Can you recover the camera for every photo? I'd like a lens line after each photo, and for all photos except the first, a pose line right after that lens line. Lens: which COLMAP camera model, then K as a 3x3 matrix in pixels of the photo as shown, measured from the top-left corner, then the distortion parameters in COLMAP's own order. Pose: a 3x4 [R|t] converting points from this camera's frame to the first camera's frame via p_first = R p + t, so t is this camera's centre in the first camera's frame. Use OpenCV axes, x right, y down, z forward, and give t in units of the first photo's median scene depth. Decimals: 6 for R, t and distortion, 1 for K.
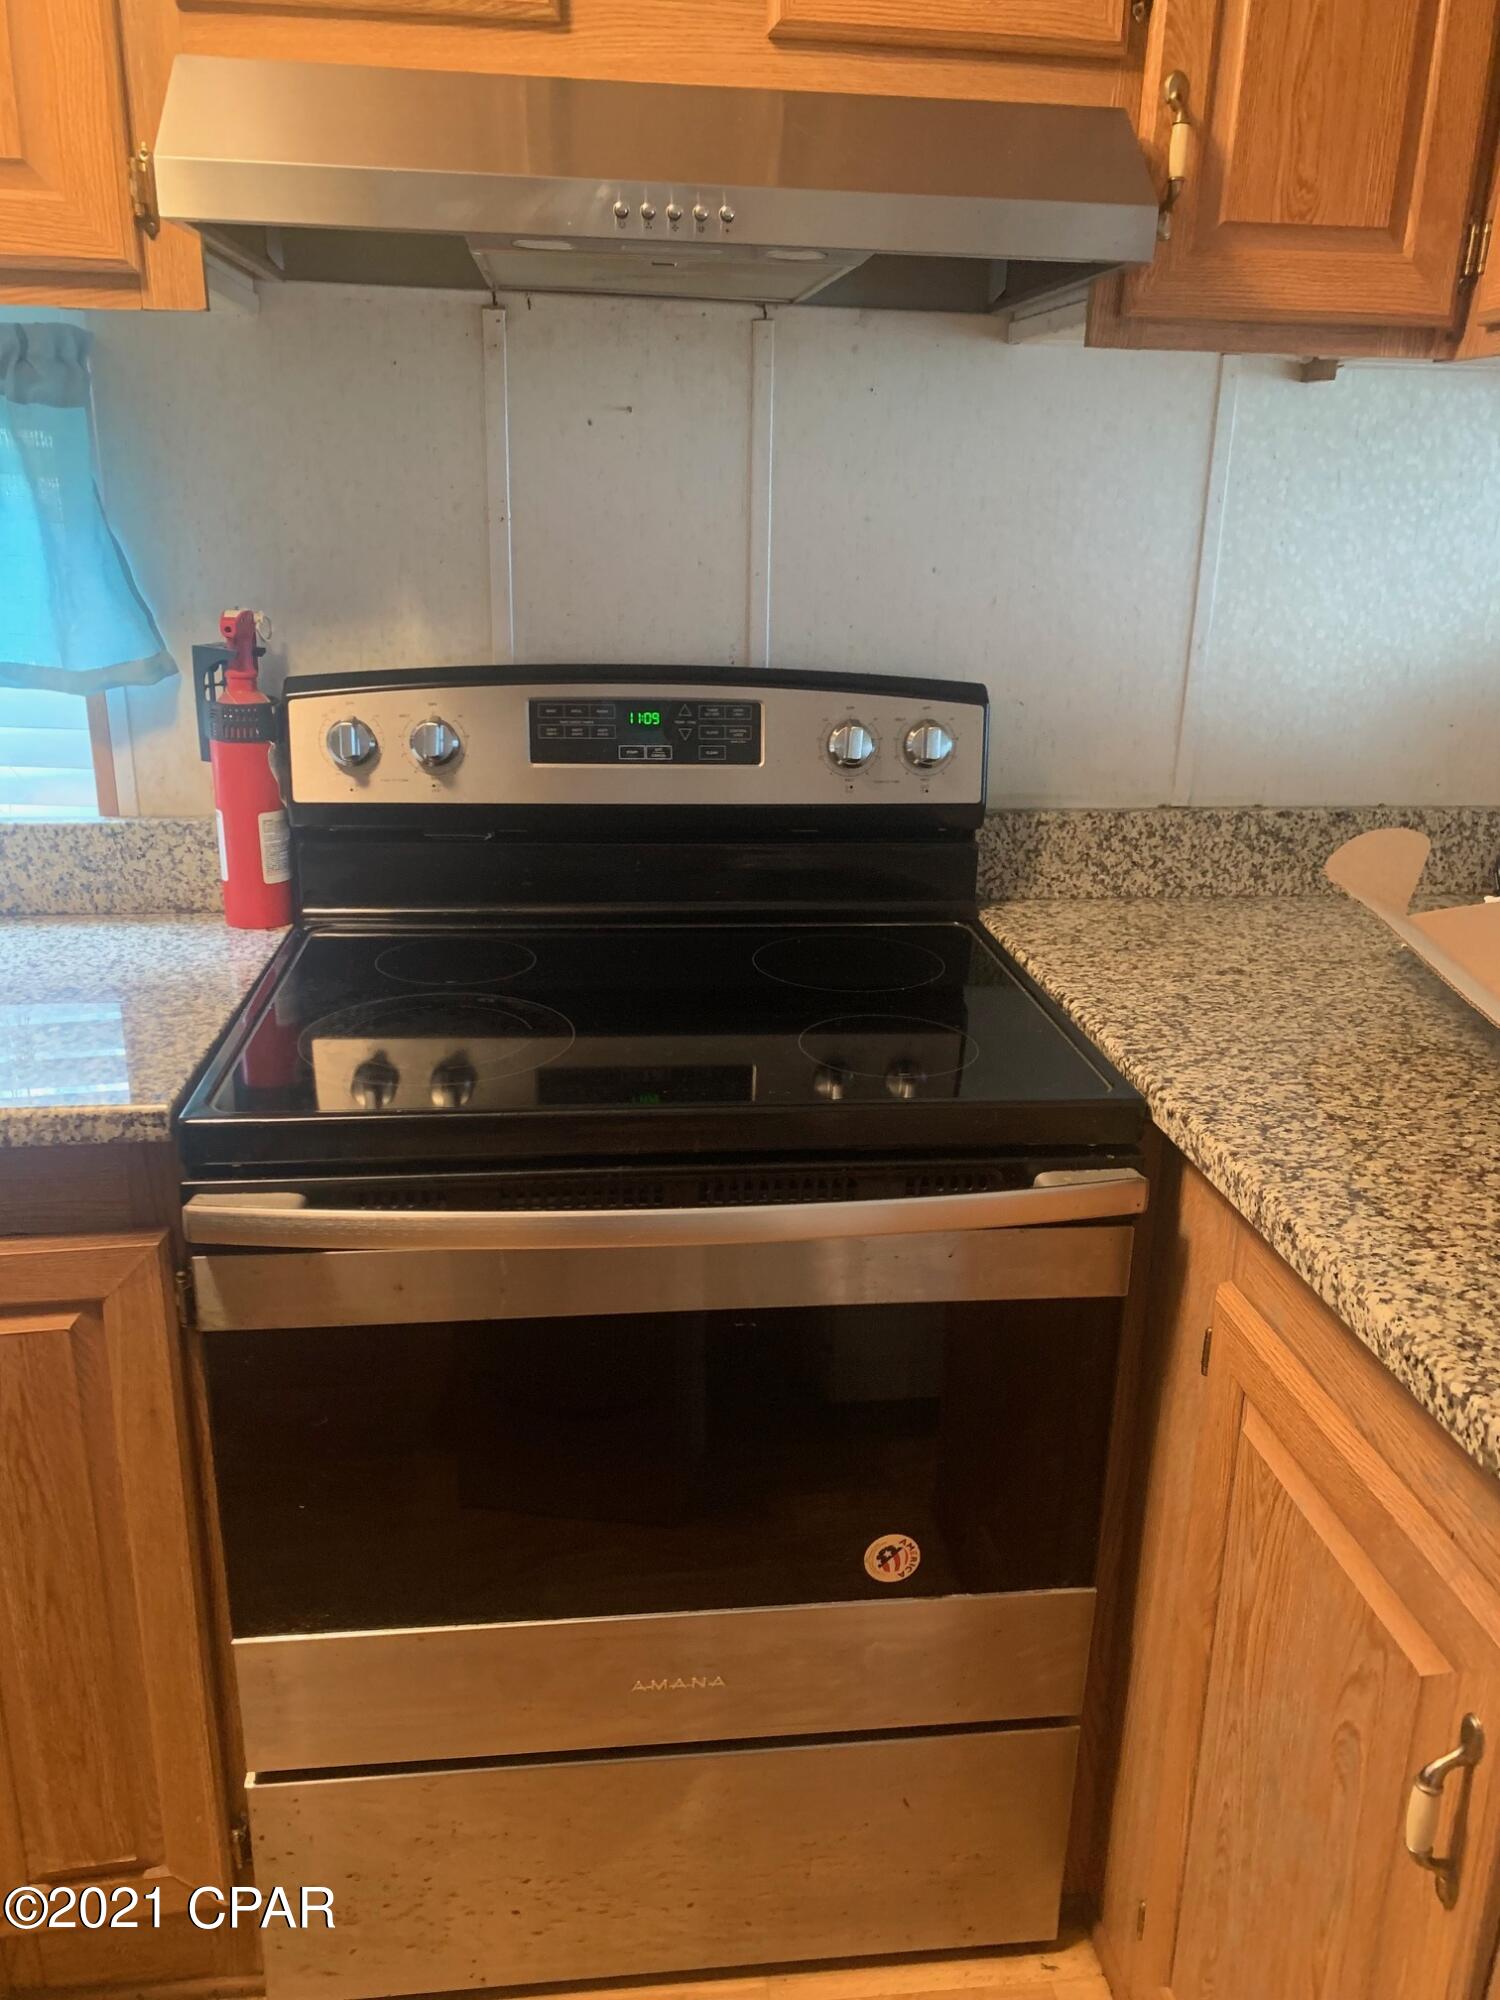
lens RADIAL K [[1526.6, 0, 753.2], [0, 1526.6, 1006.7], [0, 0, 1]] dist [0.020431, -0.015945]
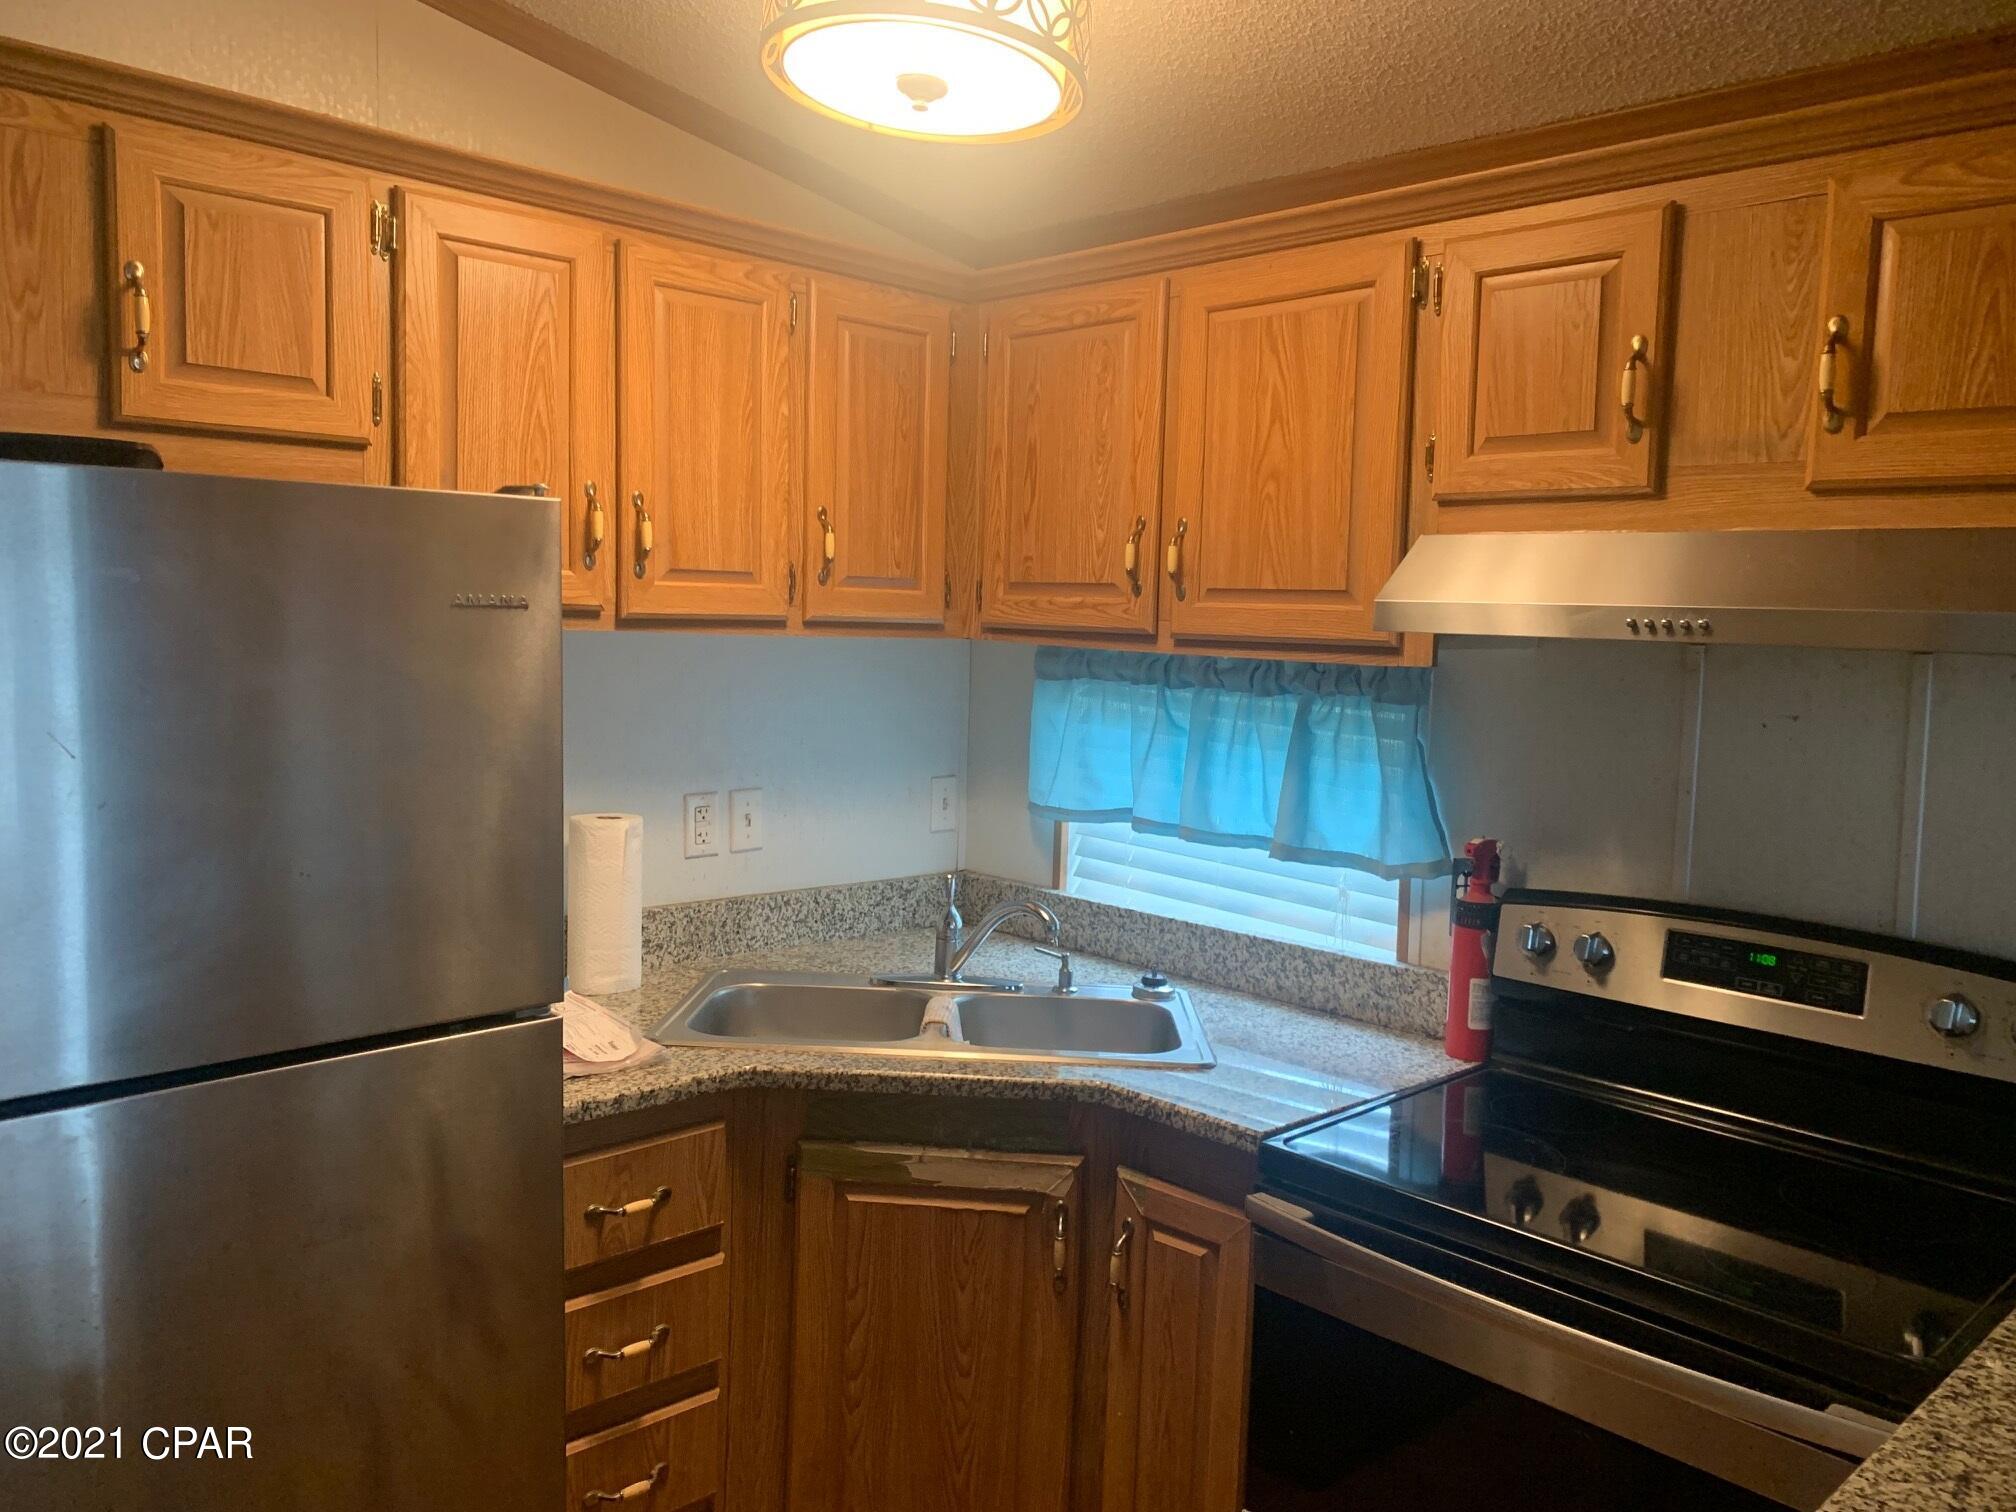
lens RADIAL K [[1538.9, 0, 1008.5], [0, 1538.9, 751.5], [0, 0, 1]] dist [0.020431, -0.015945]
pose [[0.603854, 0.067360, -0.794244, 0.530518], [-0.267604, 0.955723, -0.122400, -0.037614], [0.750832, 0.286454, 0.595143, -0.222367]]
